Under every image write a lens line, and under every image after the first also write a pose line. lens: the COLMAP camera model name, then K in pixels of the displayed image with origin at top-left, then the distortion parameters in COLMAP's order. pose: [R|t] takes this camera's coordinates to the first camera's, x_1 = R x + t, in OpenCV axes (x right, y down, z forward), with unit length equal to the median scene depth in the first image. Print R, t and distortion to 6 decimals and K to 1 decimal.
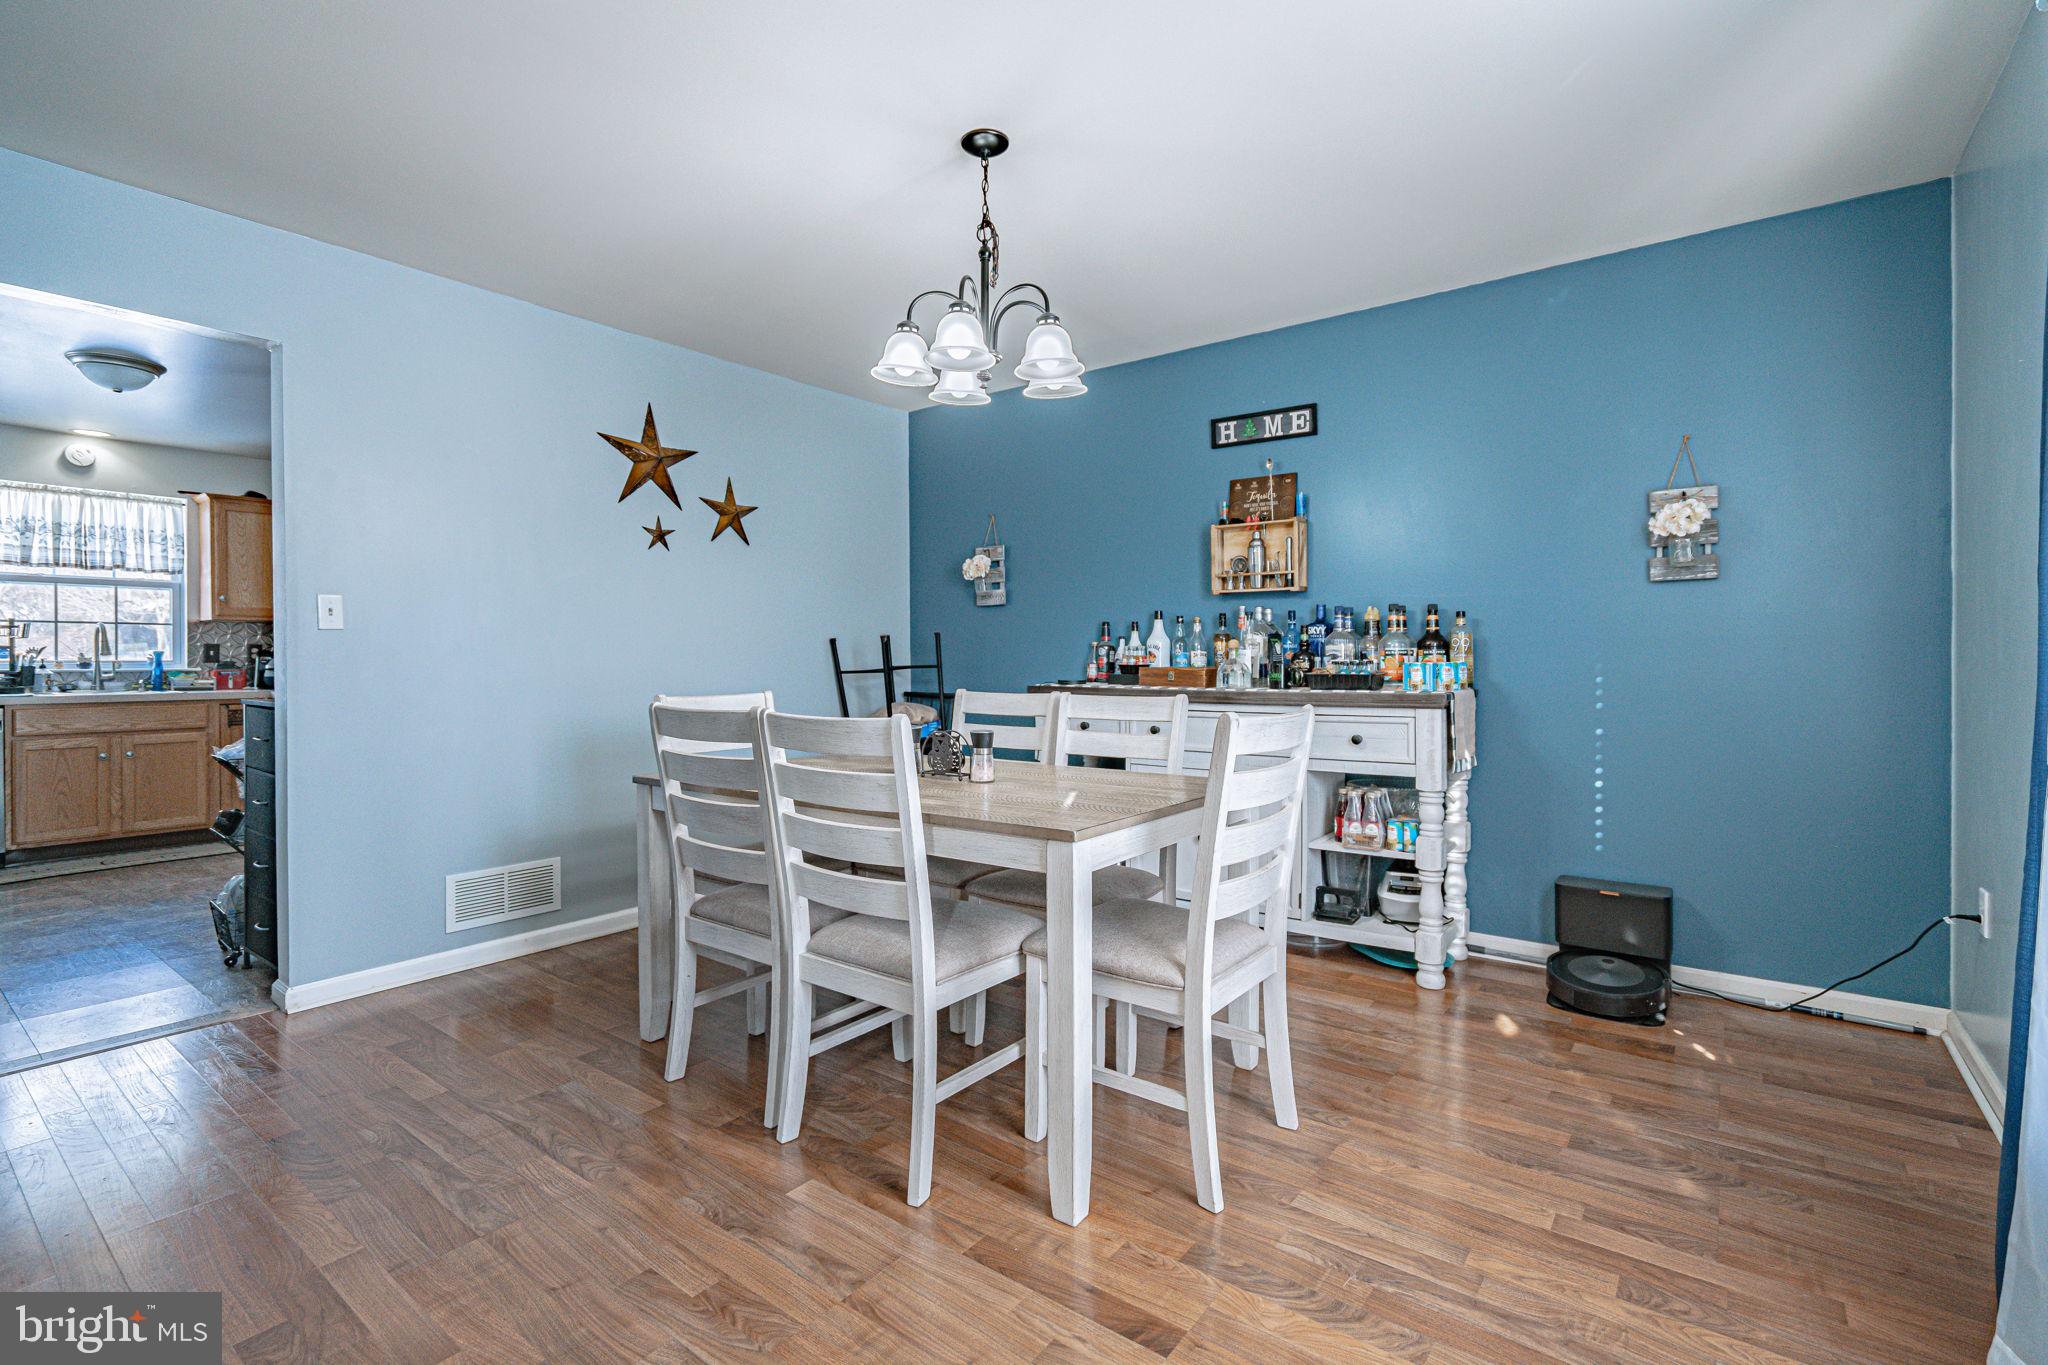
lens RADIAL K [[935.9, 0, 1019.9], [0, 935.9, 670.2], [0, 0, 1]] dist [0.003098, -0.000457]
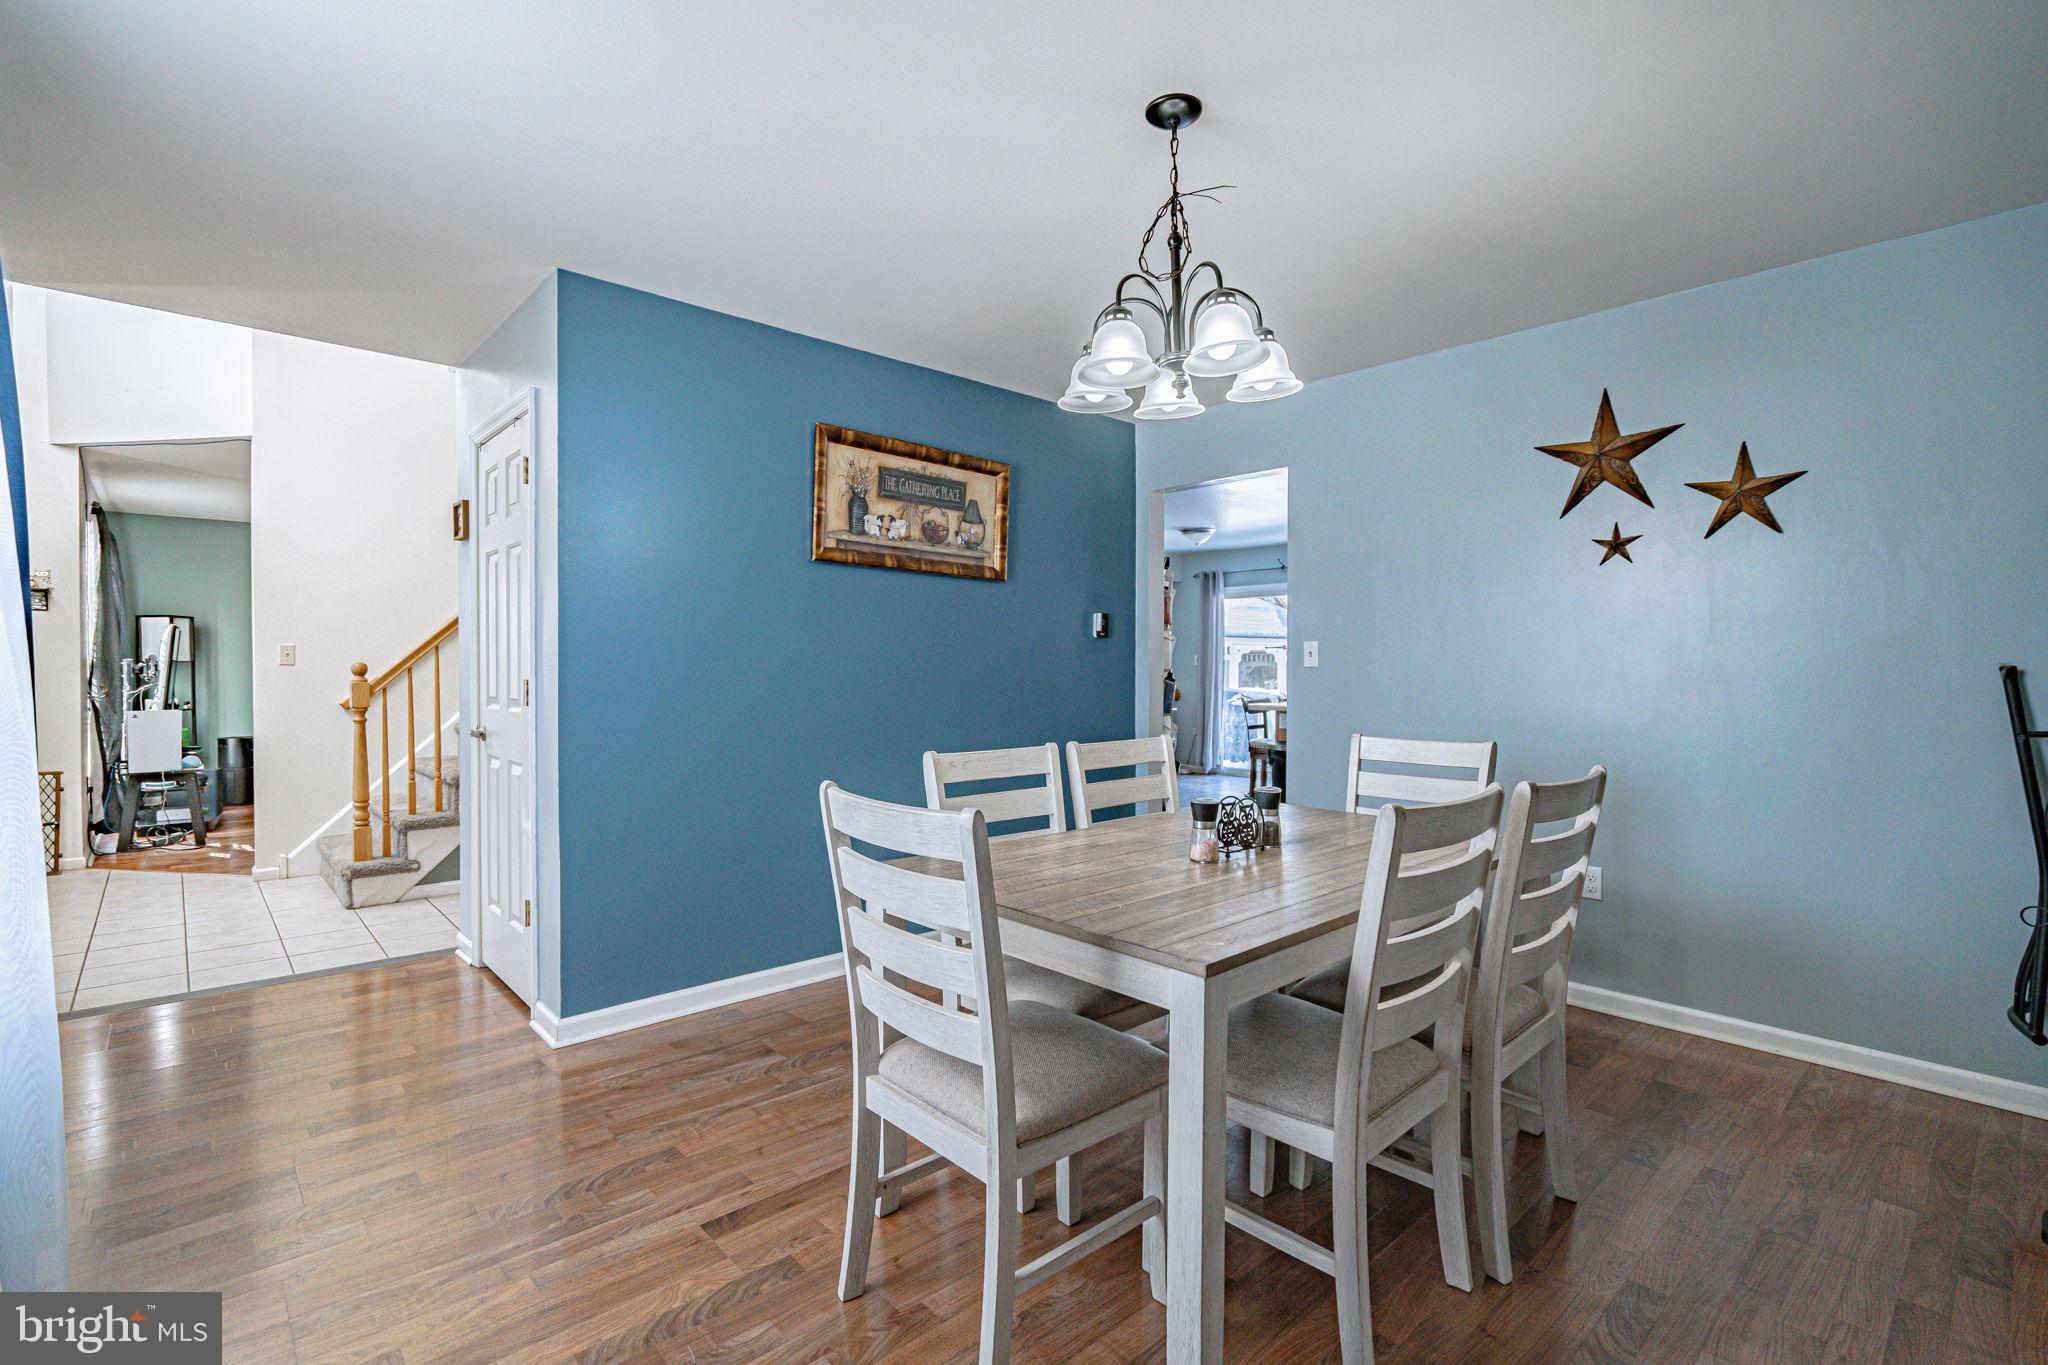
lens RADIAL K [[935.9, 0, 1014.4], [0, 935.9, 692.7], [0, 0, 1]] dist [0.003098, -0.000457]
pose [[-0.190150, 0.017964, -0.981591, 0.536856], [-0.026052, 0.999388, 0.023336, -0.021227], [0.981409, 0.030010, -0.189566, 0.658866]]
